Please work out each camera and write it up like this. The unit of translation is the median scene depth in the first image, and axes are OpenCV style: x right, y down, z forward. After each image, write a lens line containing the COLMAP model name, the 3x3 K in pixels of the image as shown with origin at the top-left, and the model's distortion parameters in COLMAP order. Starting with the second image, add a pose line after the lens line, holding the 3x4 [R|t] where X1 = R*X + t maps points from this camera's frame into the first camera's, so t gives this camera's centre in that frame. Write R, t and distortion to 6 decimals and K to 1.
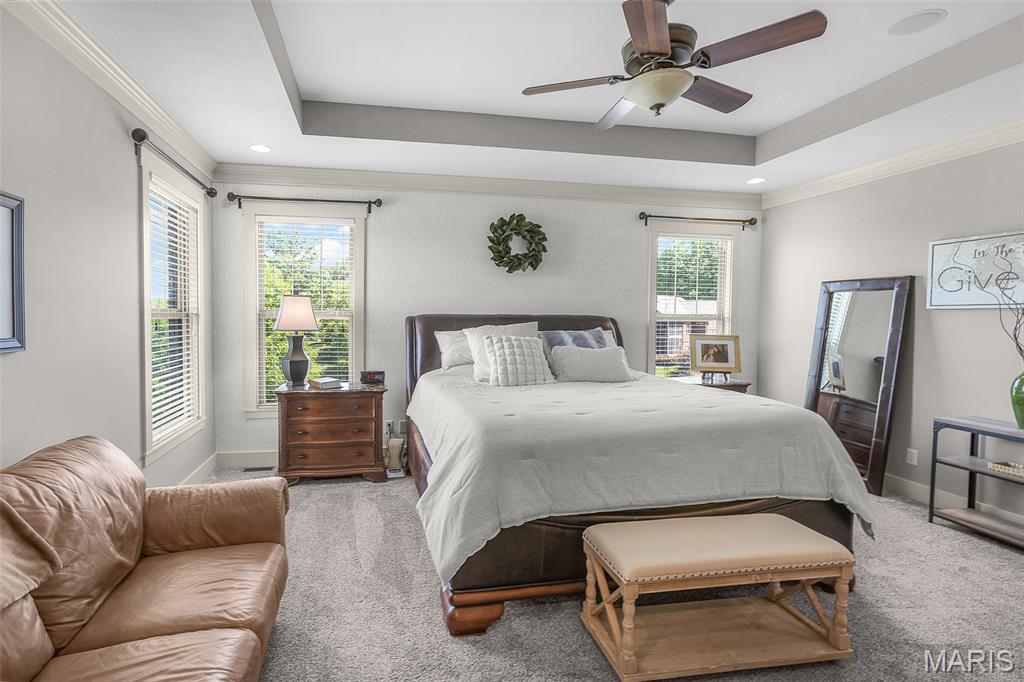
lens RADIAL K [[467.4, 0, 513.4], [0, 467.4, 353.2], [0, 0, 1]] dist [-0.001615, -0.000280]
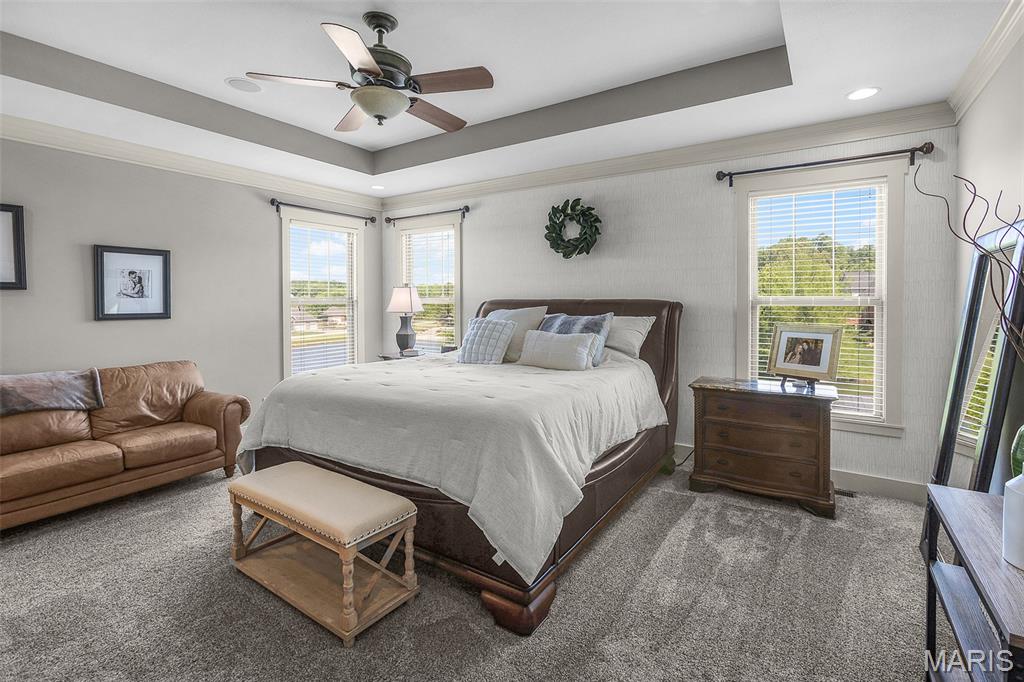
lens RADIAL K [[481.8, 0, 511.0], [0, 481.8, 324.5], [0, 0, 1]] dist [0.013184, 0.000085]
pose [[0.723299, 0.029770, -0.689893, 0.642580], [-0.047049, 0.998873, -0.006224, -0.015892], [0.688931, 0.036961, 0.723884, 0.165882]]
